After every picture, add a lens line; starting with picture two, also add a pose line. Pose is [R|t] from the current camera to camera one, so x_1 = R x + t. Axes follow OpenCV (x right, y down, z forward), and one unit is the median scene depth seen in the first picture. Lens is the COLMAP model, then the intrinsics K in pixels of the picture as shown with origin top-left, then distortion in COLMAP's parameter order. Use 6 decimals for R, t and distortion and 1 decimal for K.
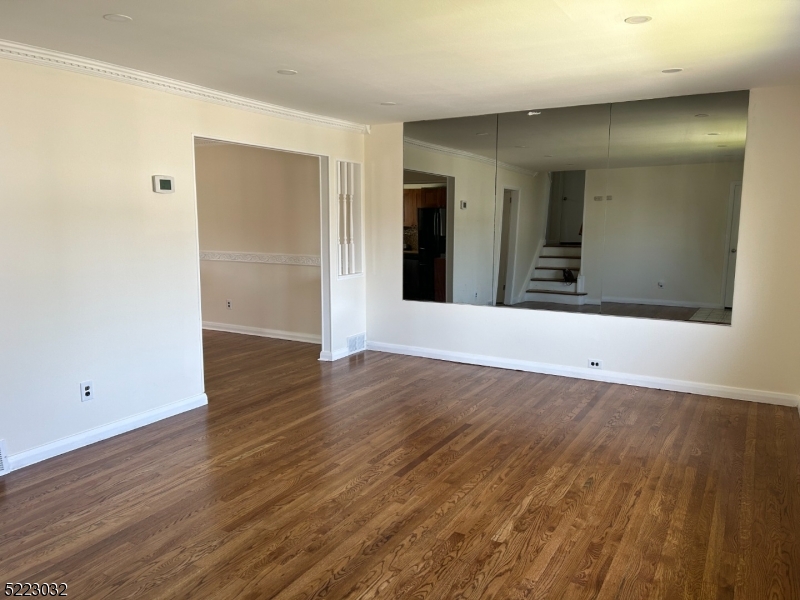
lens RADIAL K [[606.7, 0, 398.9], [0, 606.7, 296.5], [0, 0, 1]] dist [0.047055, -0.026305]
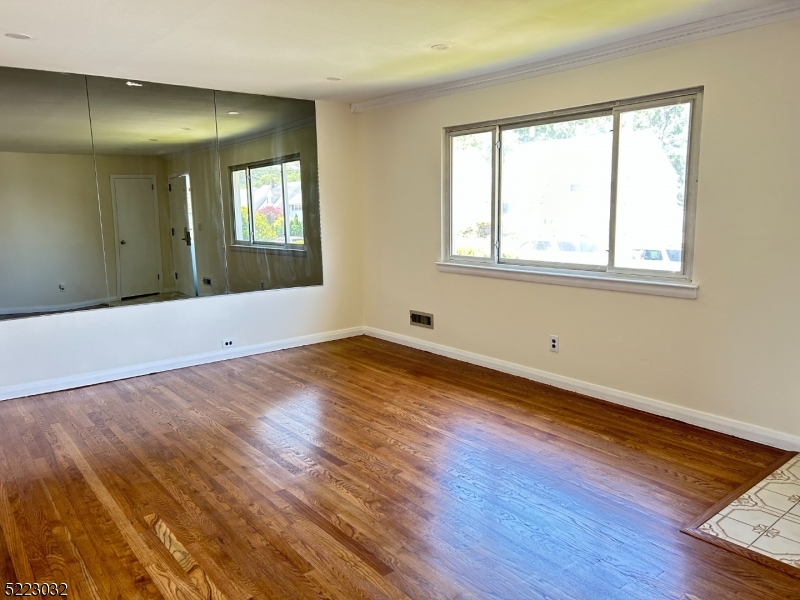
lens RADIAL K [[606.7, 0, 398.4], [0, 606.7, 296.6], [0, 0, 1]] dist [0.047055, -0.026305]
pose [[0.358346, -0.149802, 0.921492, -0.651882], [0.142502, 0.984253, 0.104589, -0.043135], [-0.922649, 0.093835, 0.374050, 0.430790]]
